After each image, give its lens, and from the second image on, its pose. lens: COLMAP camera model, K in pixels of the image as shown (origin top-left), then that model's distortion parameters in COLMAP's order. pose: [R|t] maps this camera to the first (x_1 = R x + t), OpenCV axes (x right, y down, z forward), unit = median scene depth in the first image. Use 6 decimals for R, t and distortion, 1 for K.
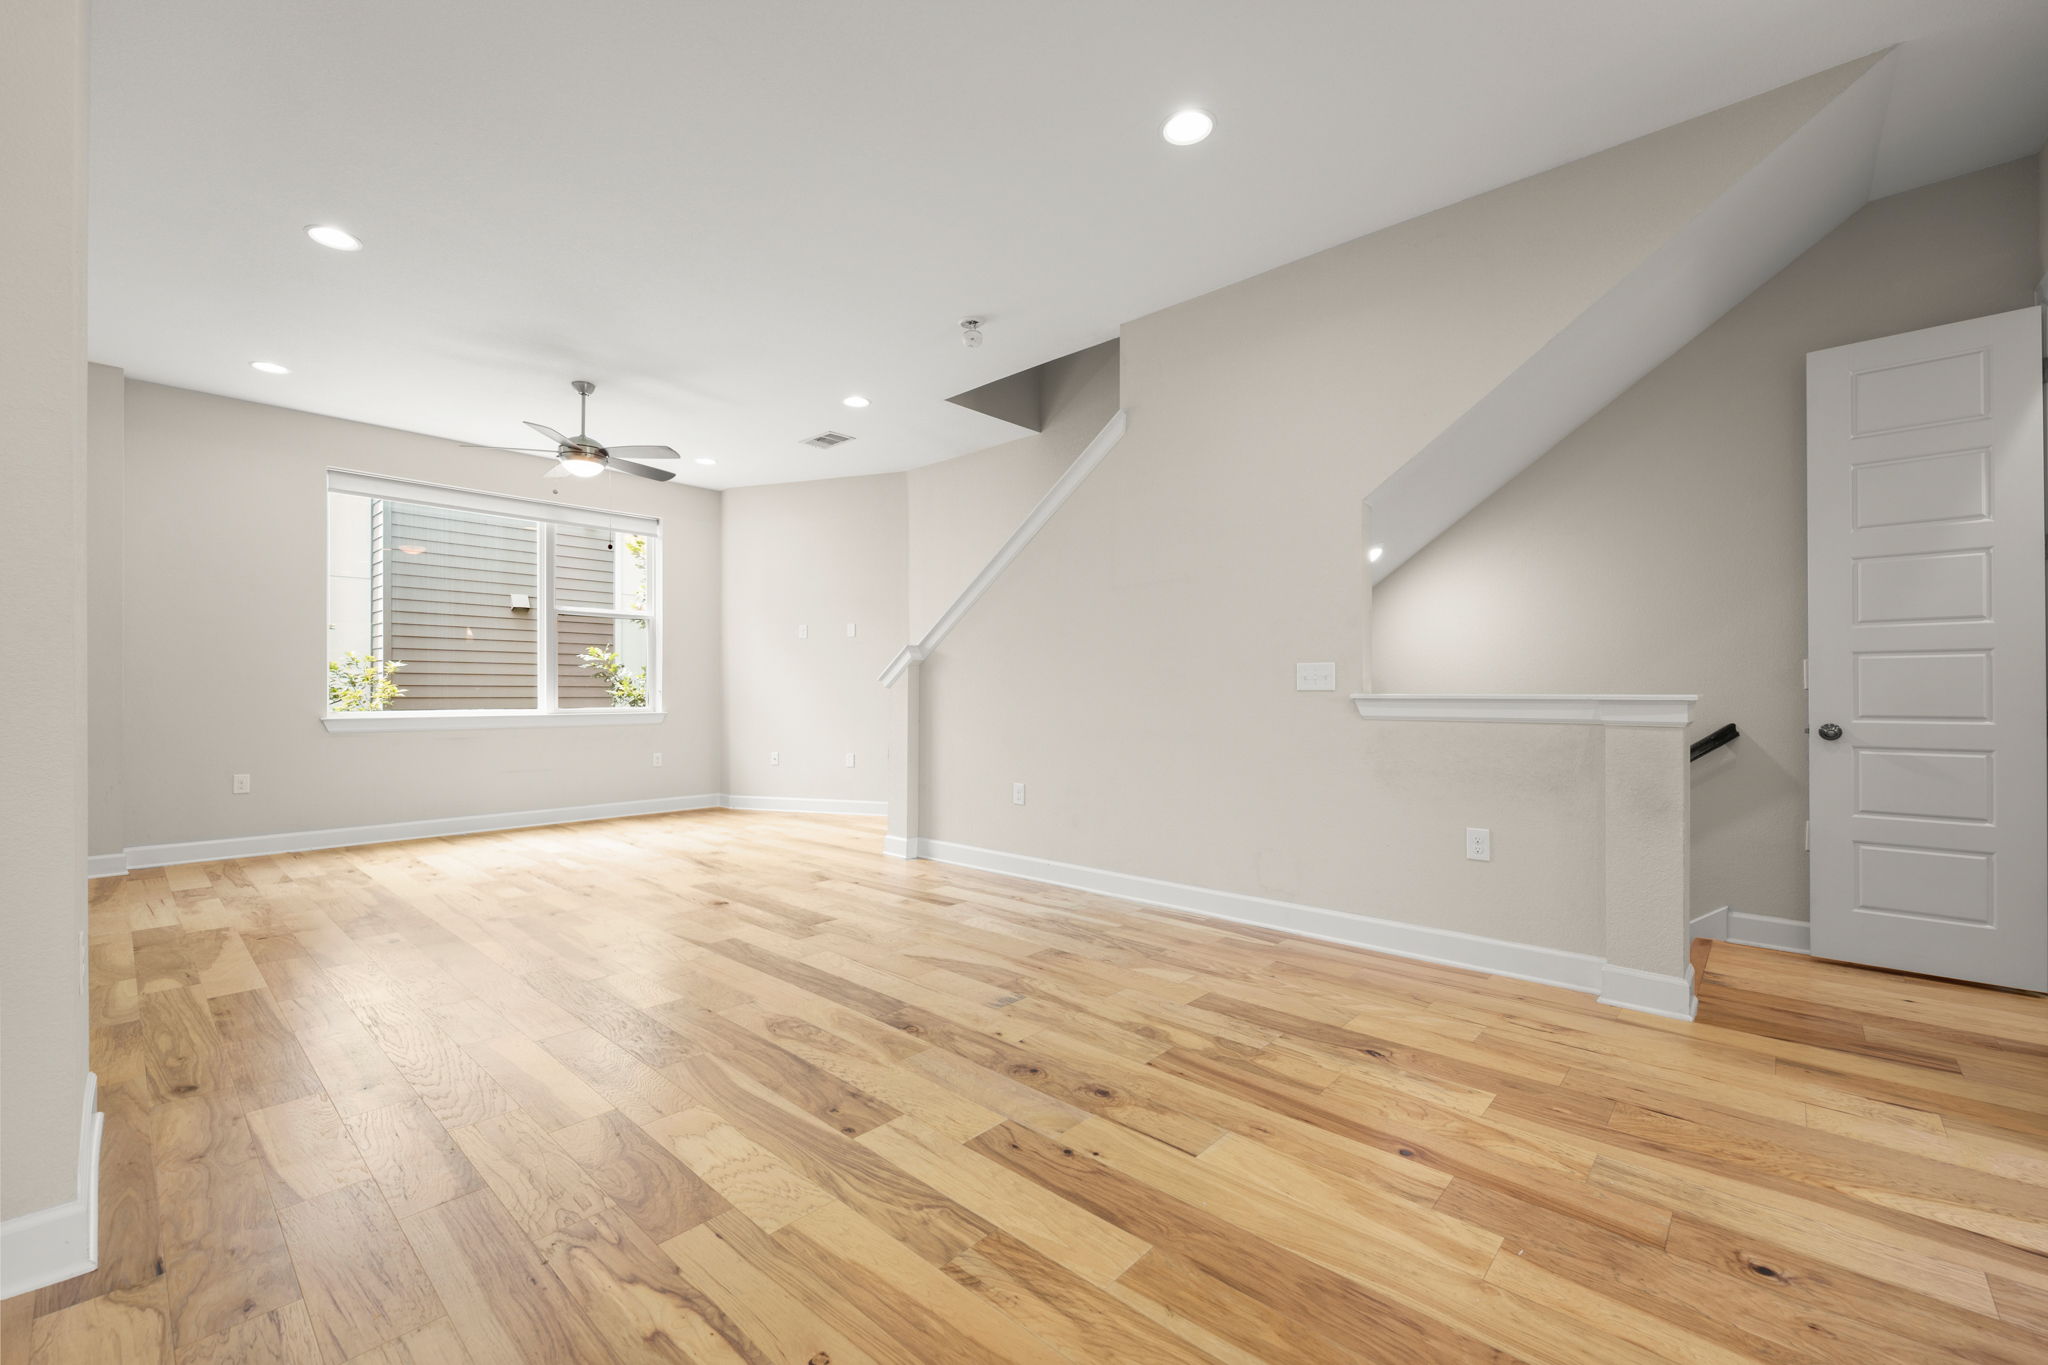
lens RADIAL K [[826.6, 0, 1003.2], [0, 826.6, 695.5], [0, 0, 1]] dist [-0.002951, -0.000268]
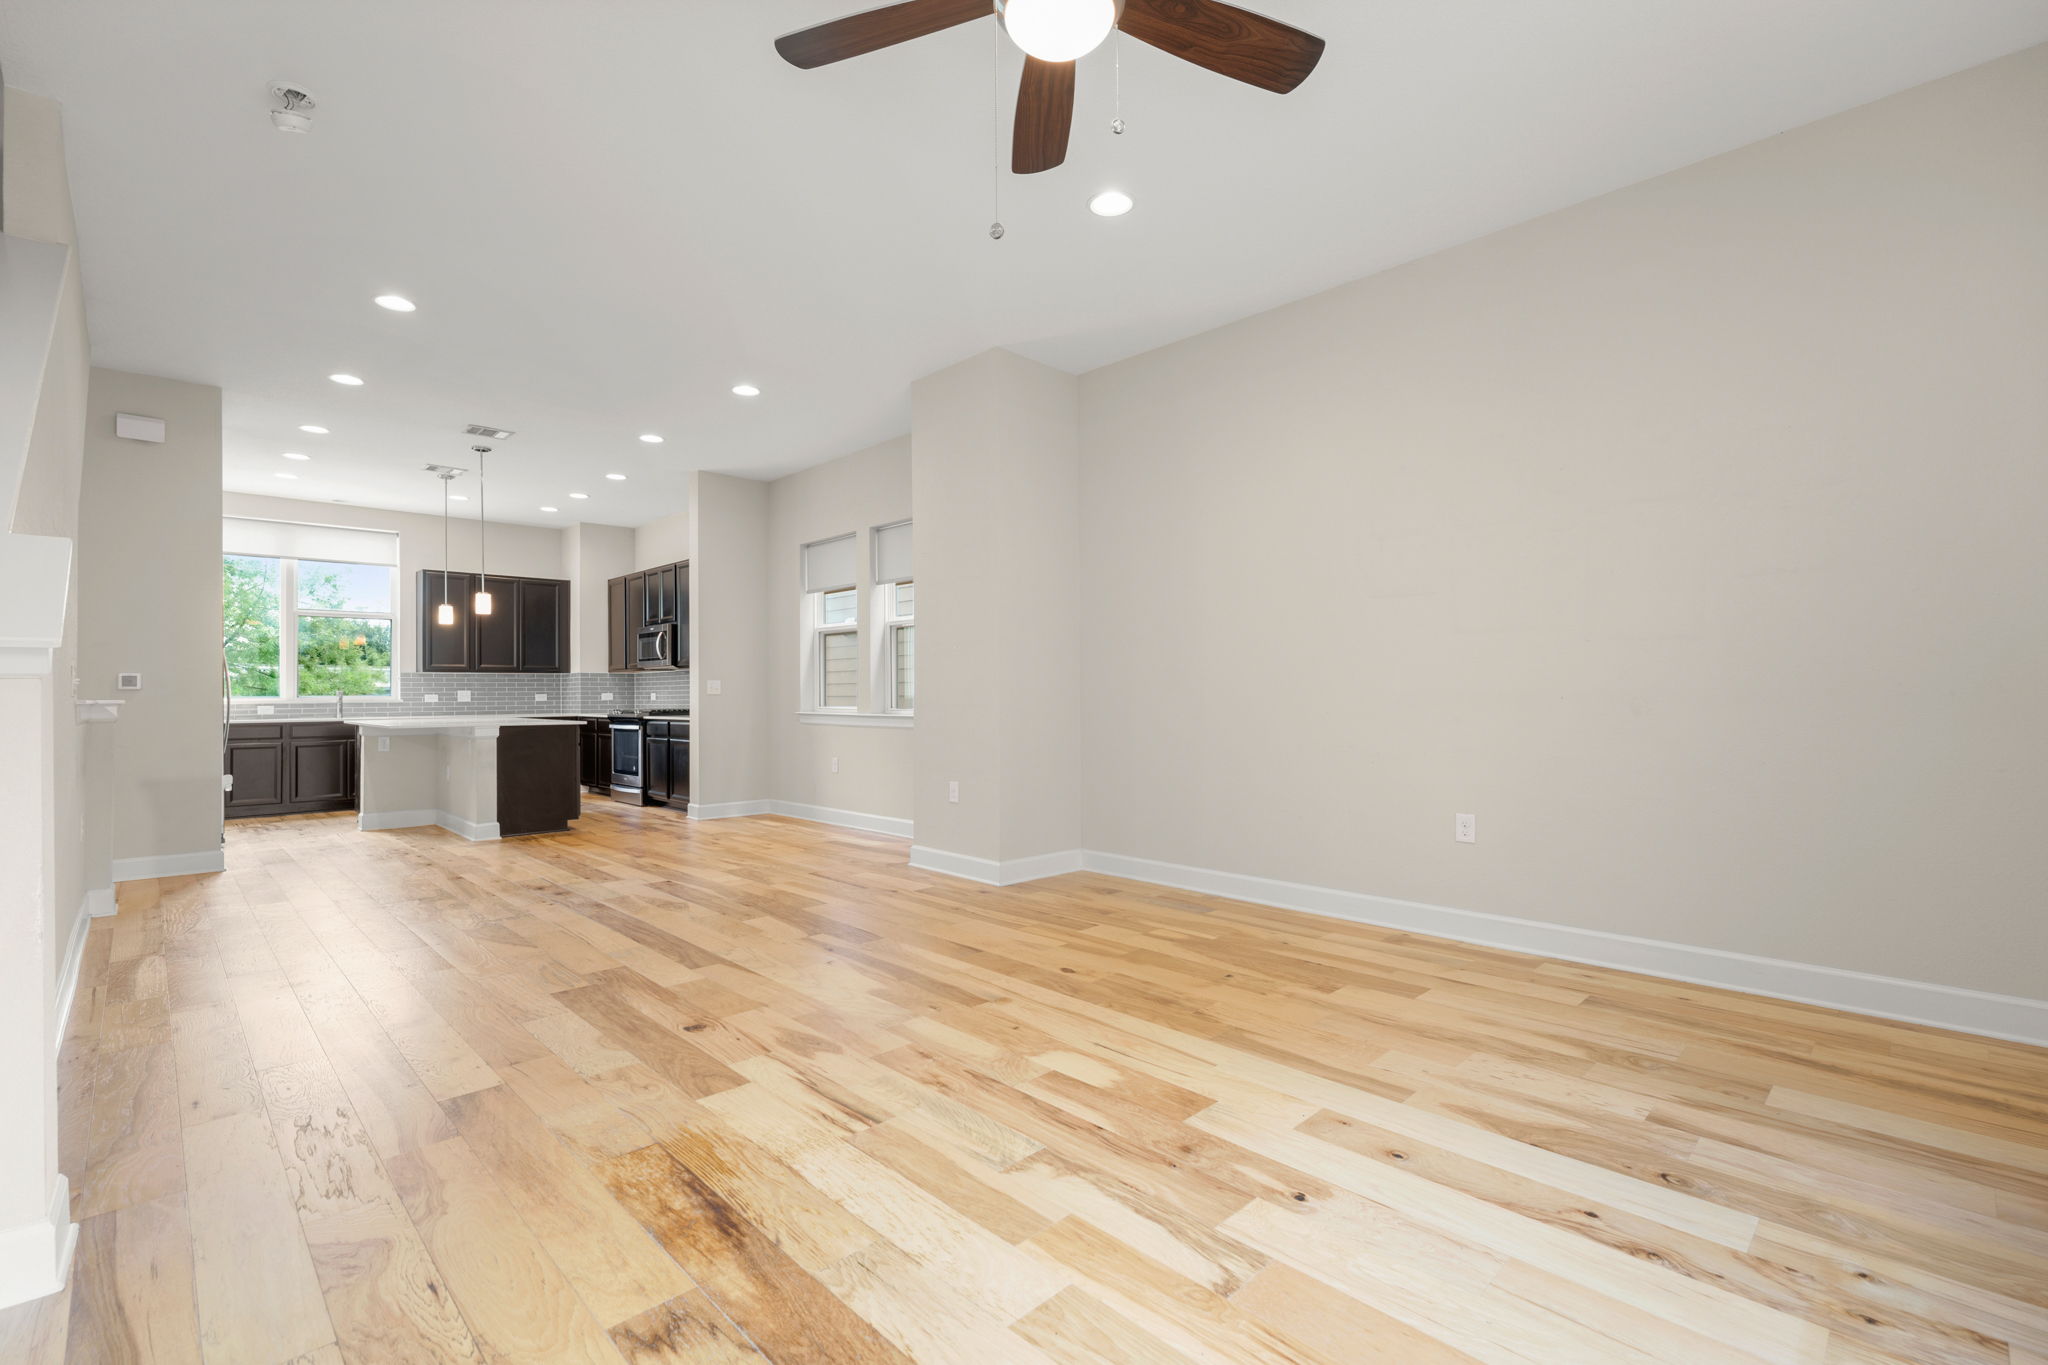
lens RADIAL K [[910.0, 0, 1012.6], [0, 910.0, 687.5], [0, 0, 1]] dist [-0.000195, -0.000074]
pose [[-0.998487, 0.007349, 0.054495, -0.676035], [0.007058, 0.999960, -0.005524, -0.002684], [-0.054534, -0.005131, -0.998499, 1.825788]]
